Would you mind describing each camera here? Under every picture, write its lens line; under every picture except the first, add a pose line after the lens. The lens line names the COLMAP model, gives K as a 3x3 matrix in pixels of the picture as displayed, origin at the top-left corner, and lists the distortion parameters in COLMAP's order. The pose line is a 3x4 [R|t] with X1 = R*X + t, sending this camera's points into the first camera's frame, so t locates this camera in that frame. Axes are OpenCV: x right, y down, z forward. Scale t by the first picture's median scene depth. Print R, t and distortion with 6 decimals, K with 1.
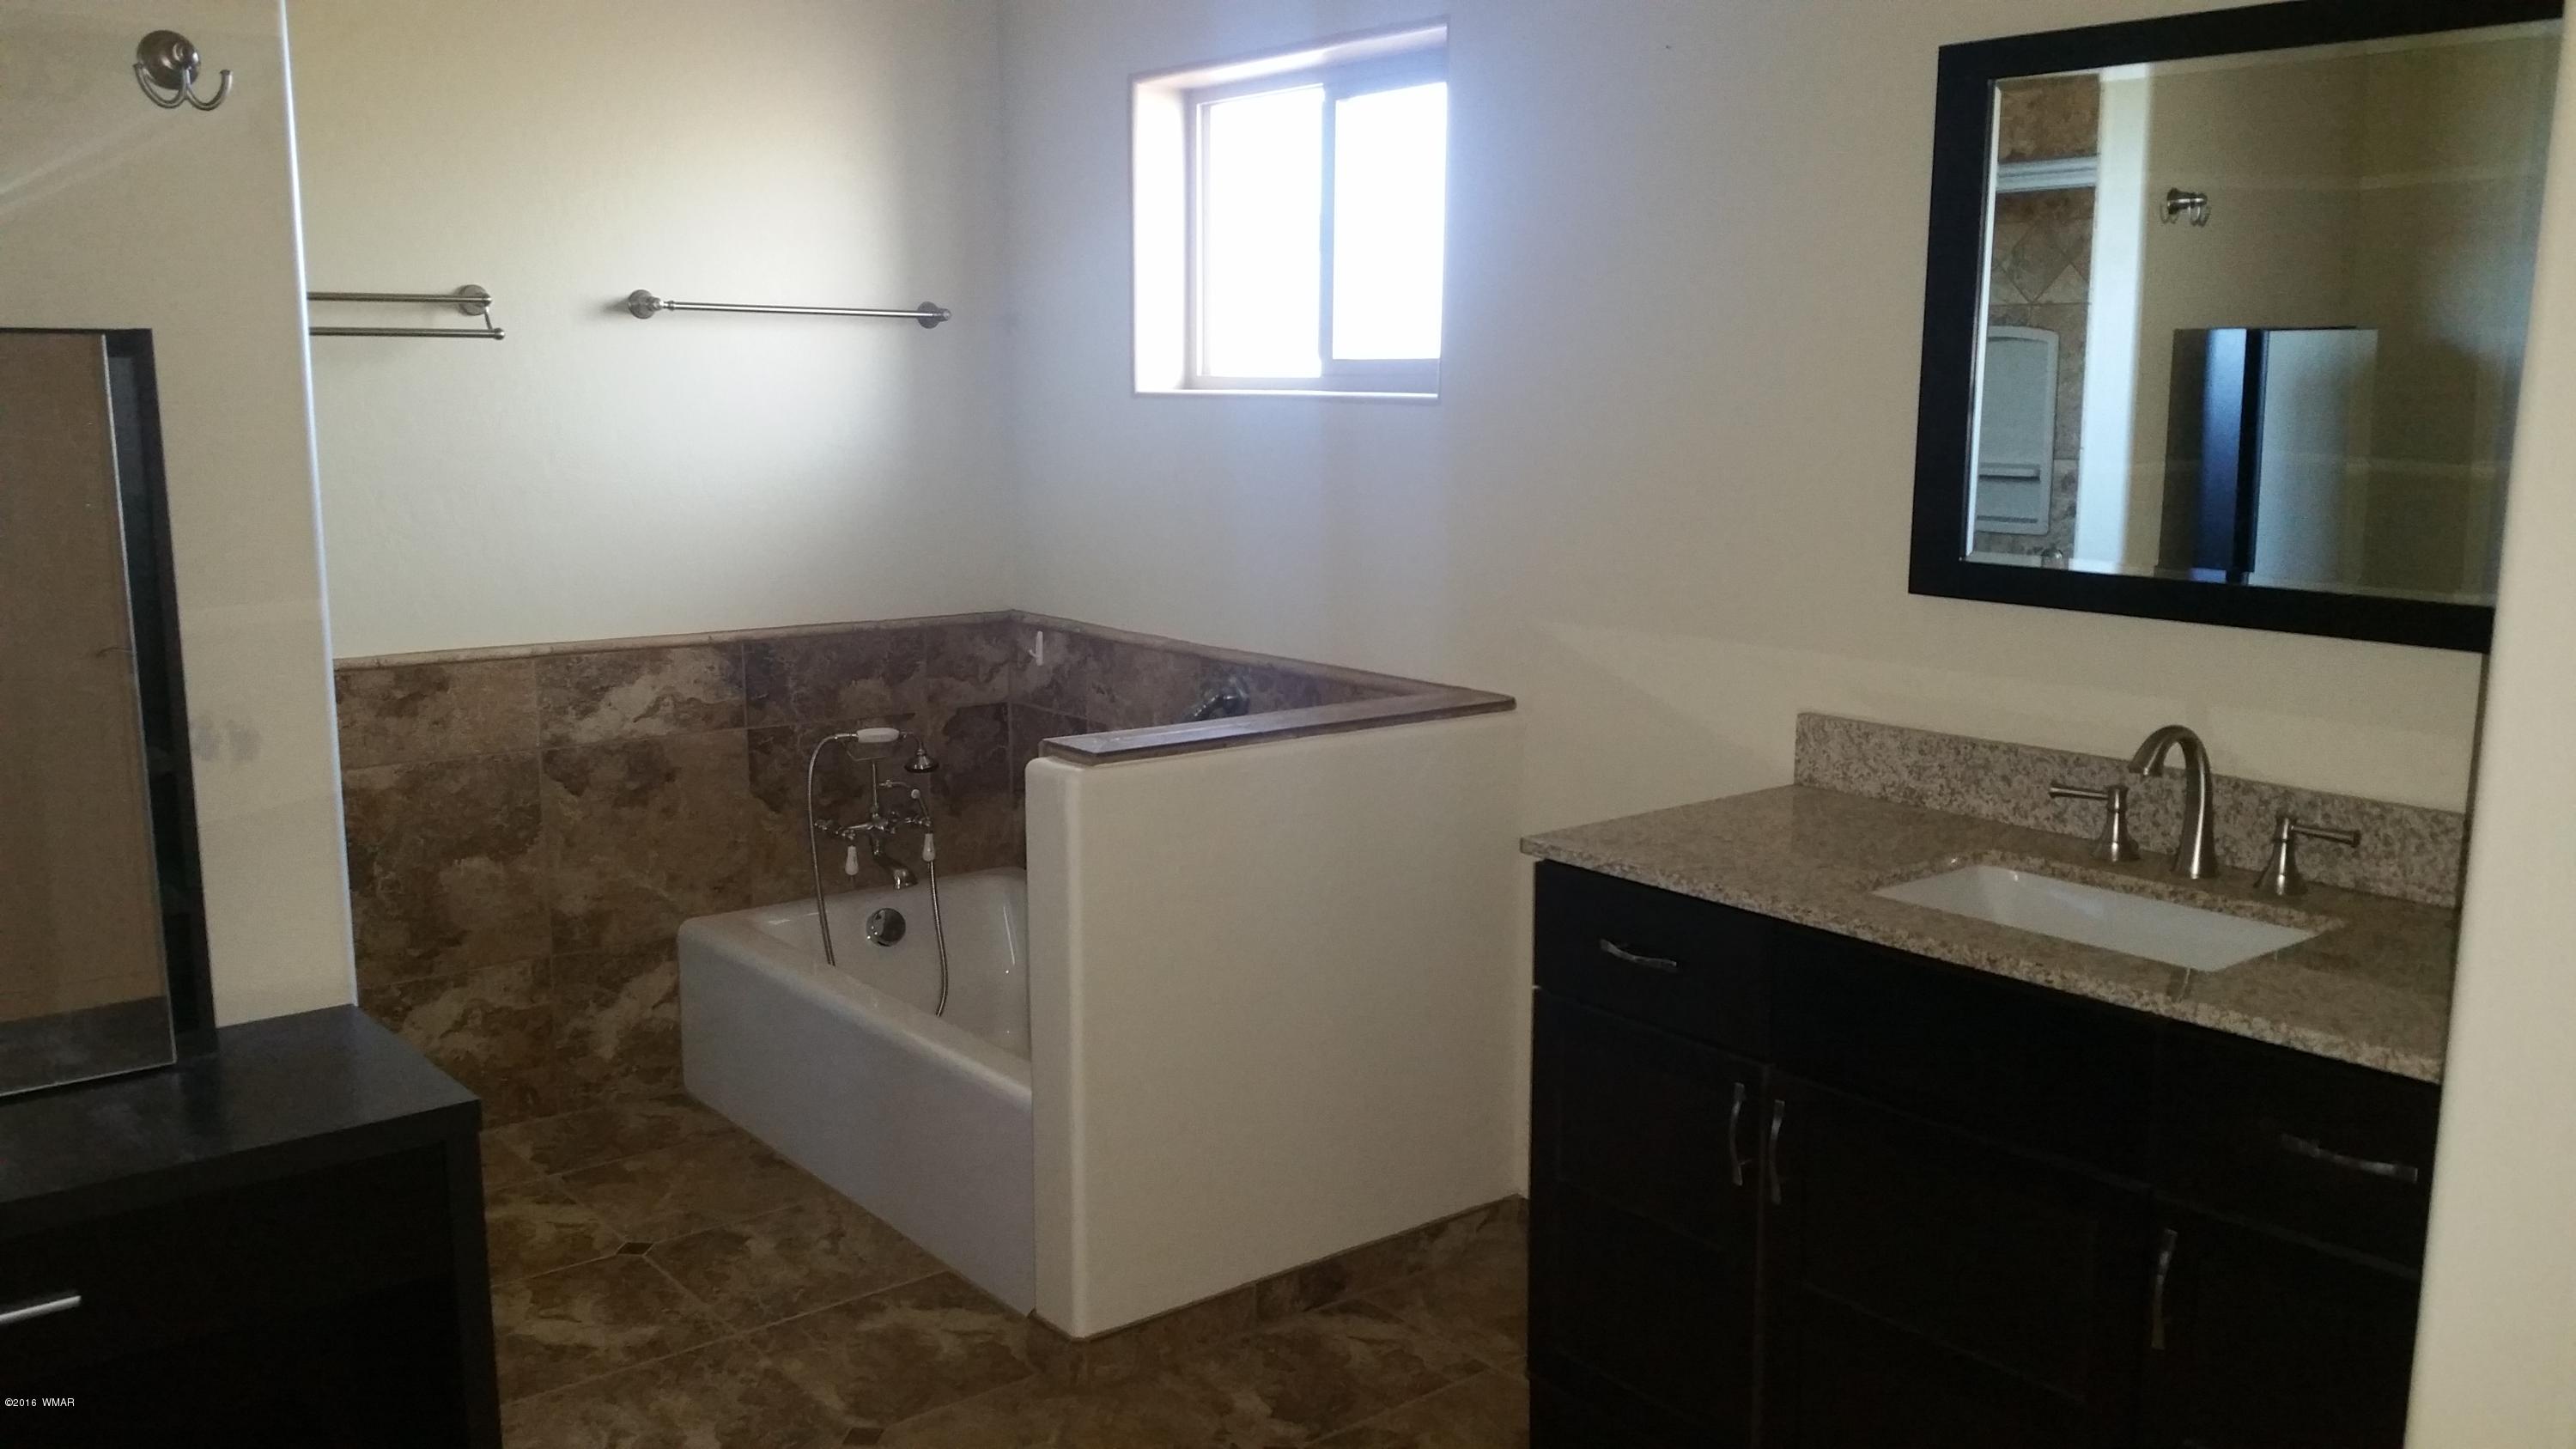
lens RADIAL K [[2102.9, 0, 1272.3], [0, 2102.9, 736.1], [0, 0, 1]] dist [0.063270, -0.169222]
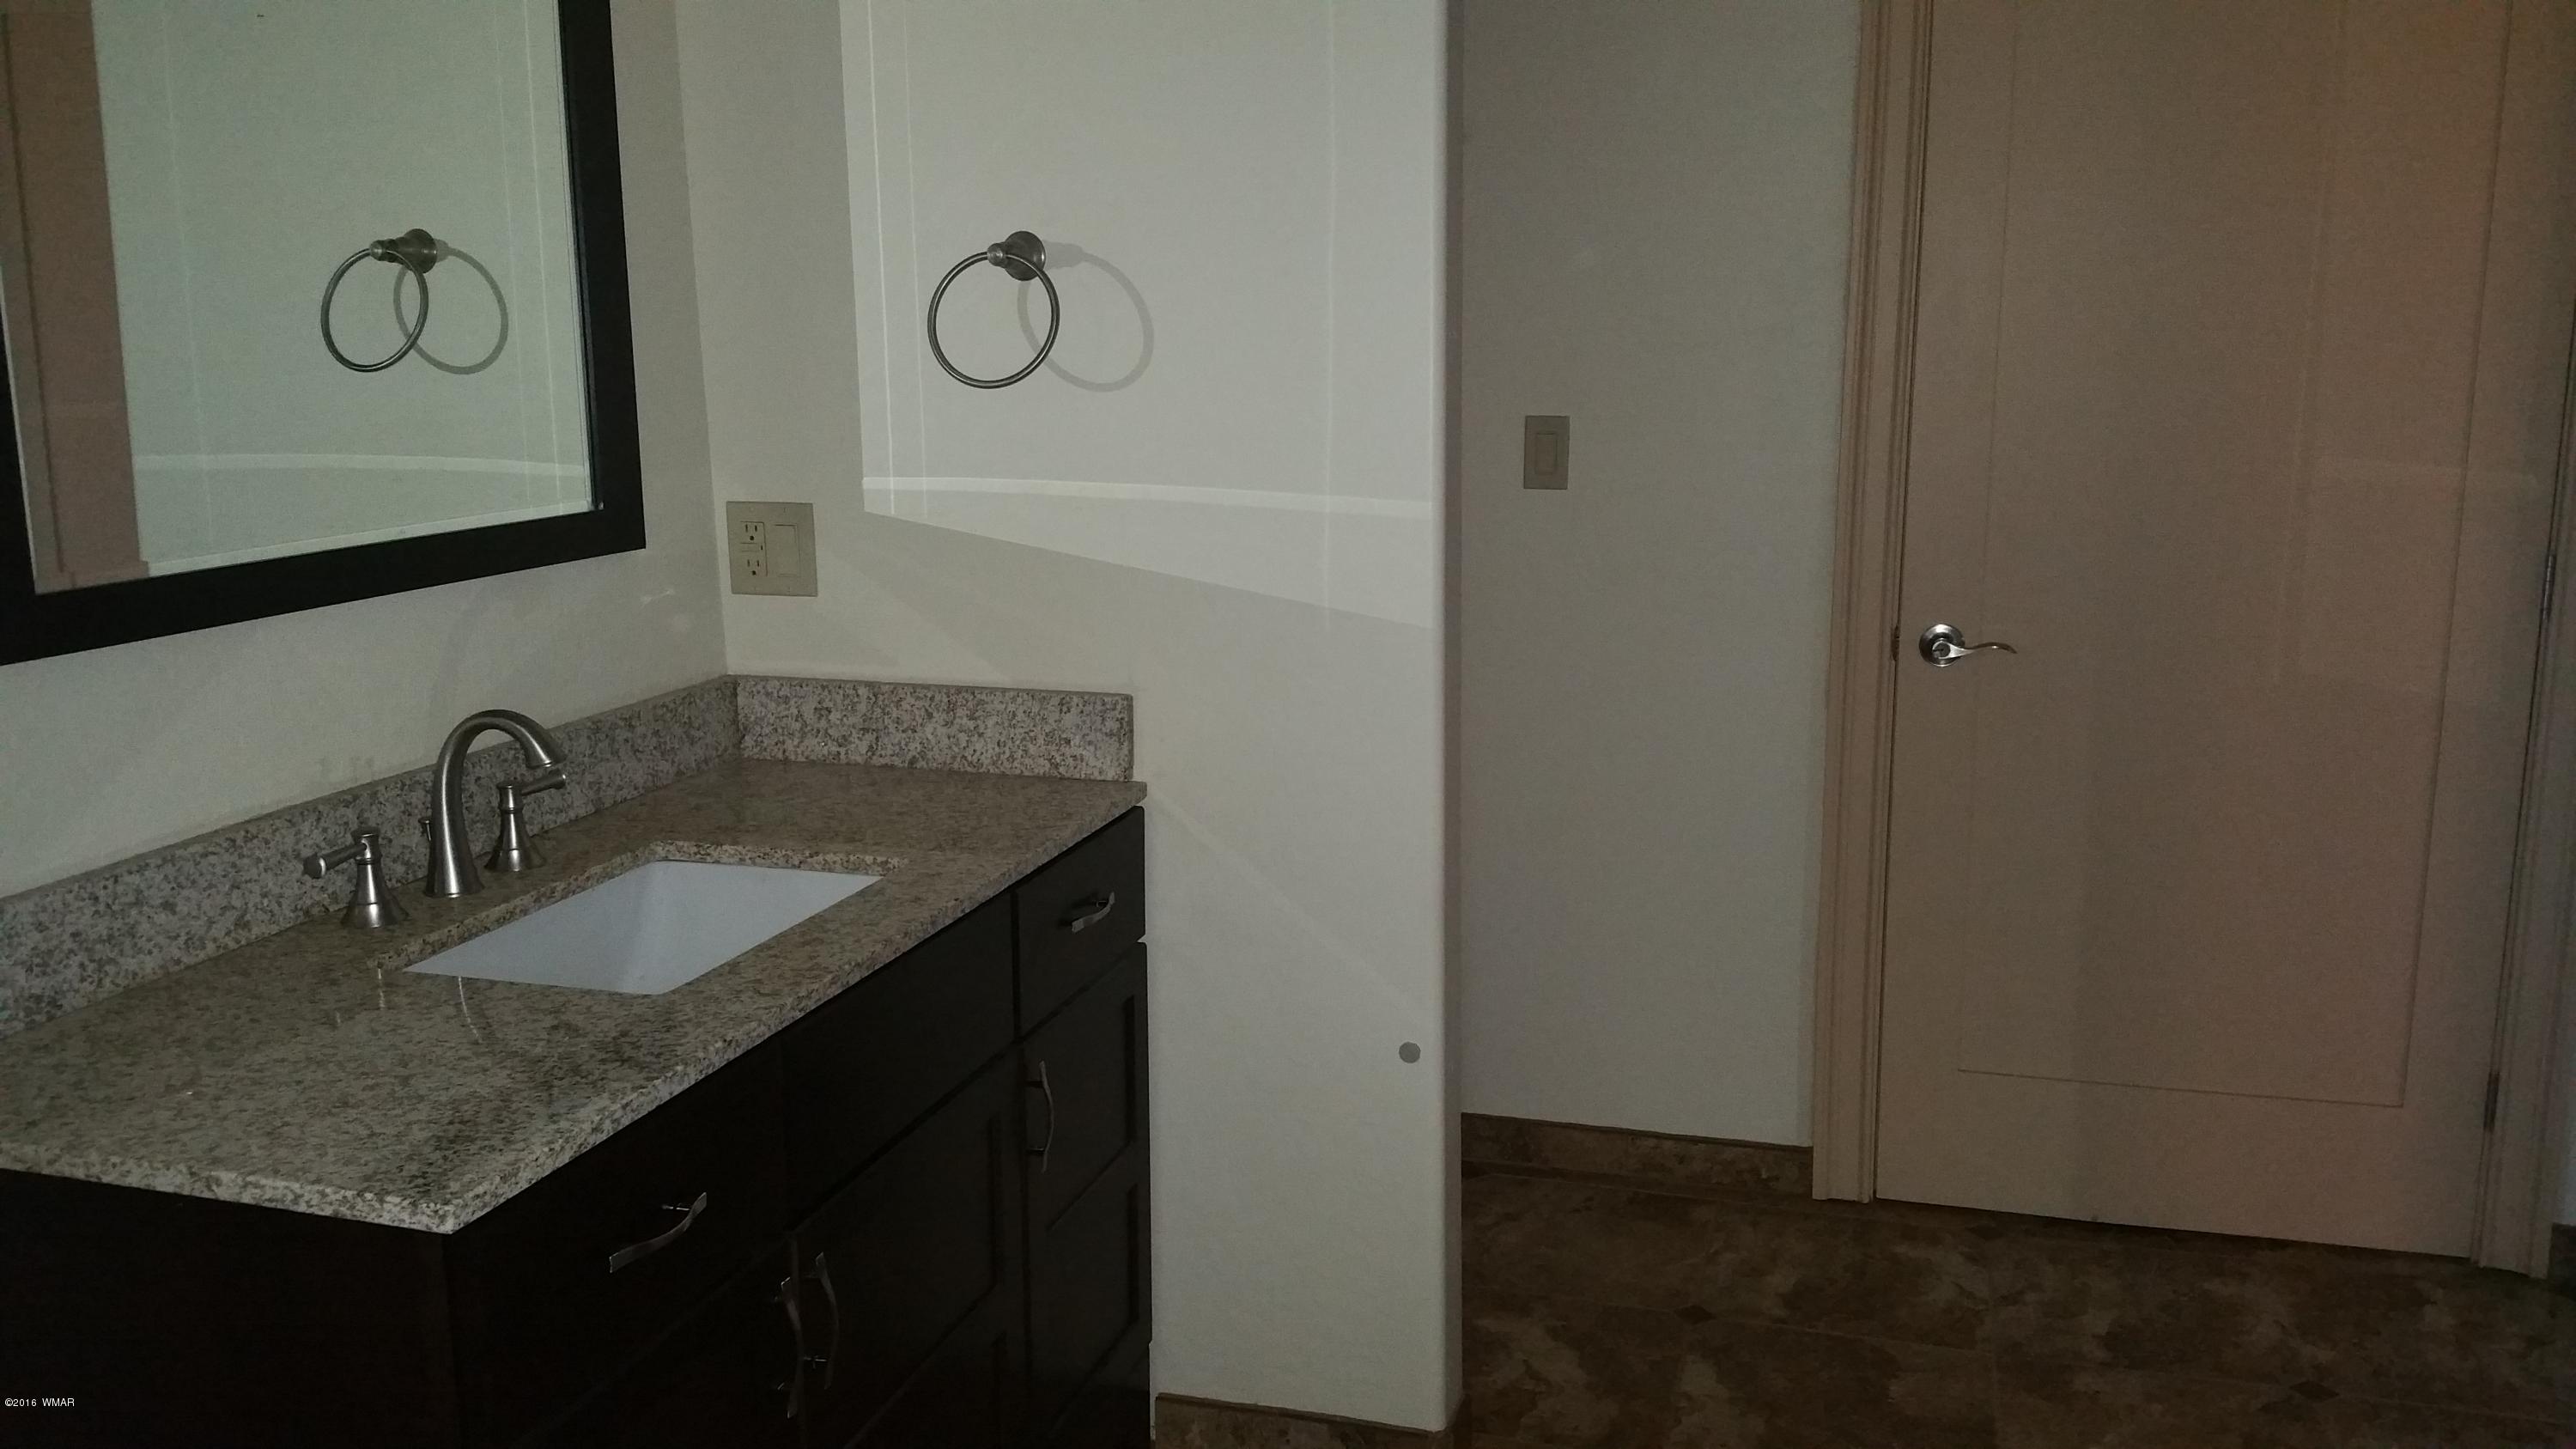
lens RADIAL K [[2102.9, 0, 1272.3], [0, 2102.9, 736.1], [0, 0, 1]] dist [0.063270, -0.169222]
pose [[-0.567612, -0.155655, 0.808448, -0.431489], [0.153845, 0.944615, 0.289887, -0.194757], [-0.808794, 0.288919, -0.512228, 1.218962]]
